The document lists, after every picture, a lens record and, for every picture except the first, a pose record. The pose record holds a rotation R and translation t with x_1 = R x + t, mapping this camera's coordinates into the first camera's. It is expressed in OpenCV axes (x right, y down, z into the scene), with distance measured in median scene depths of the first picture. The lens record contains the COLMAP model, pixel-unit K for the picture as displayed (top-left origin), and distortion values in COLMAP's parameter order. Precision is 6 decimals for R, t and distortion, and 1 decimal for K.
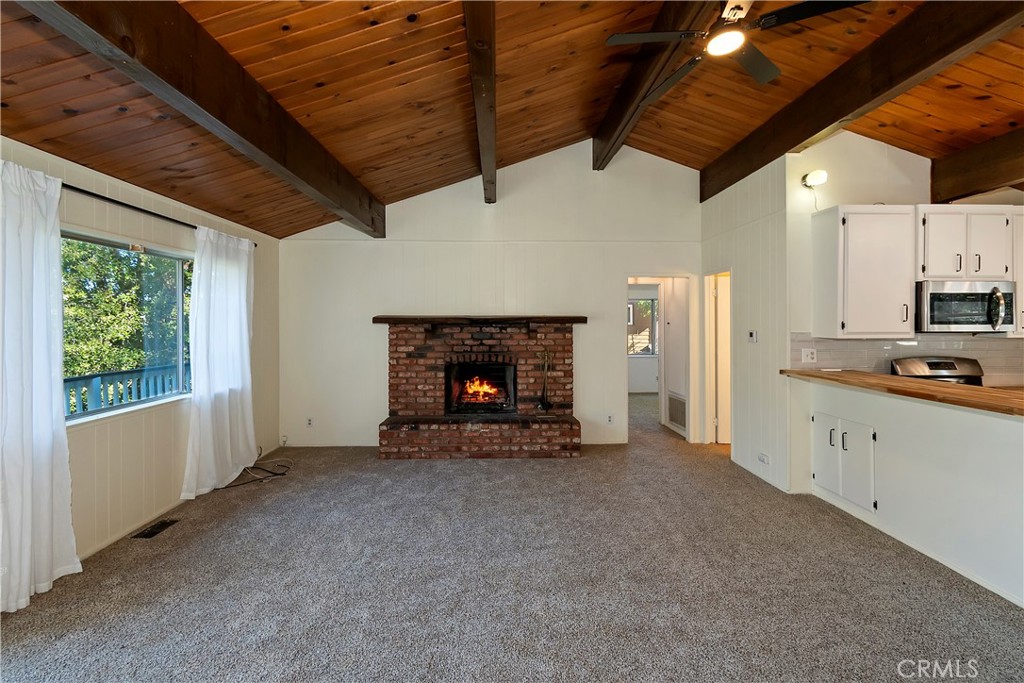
lens RADIAL K [[459.2, 0, 512.9], [0, 459.2, 322.0], [0, 0, 1]] dist [0.001928, 0.000268]
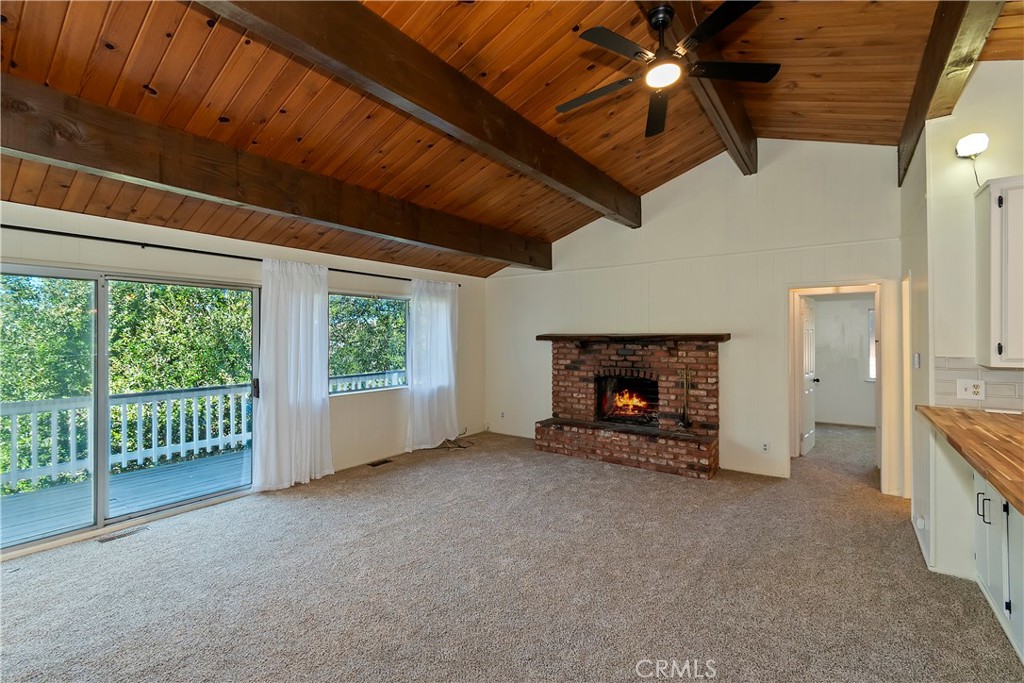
lens RADIAL K [[452.8, 0, 515.5], [0, 452.8, 333.3], [0, 0, 1]] dist [0.000632, 0.000140]
pose [[0.790117, -0.004910, -0.612936, 0.393746], [0.002644, 0.999986, -0.004602, -0.010571], [0.612950, 0.002015, 0.790119, -0.003996]]
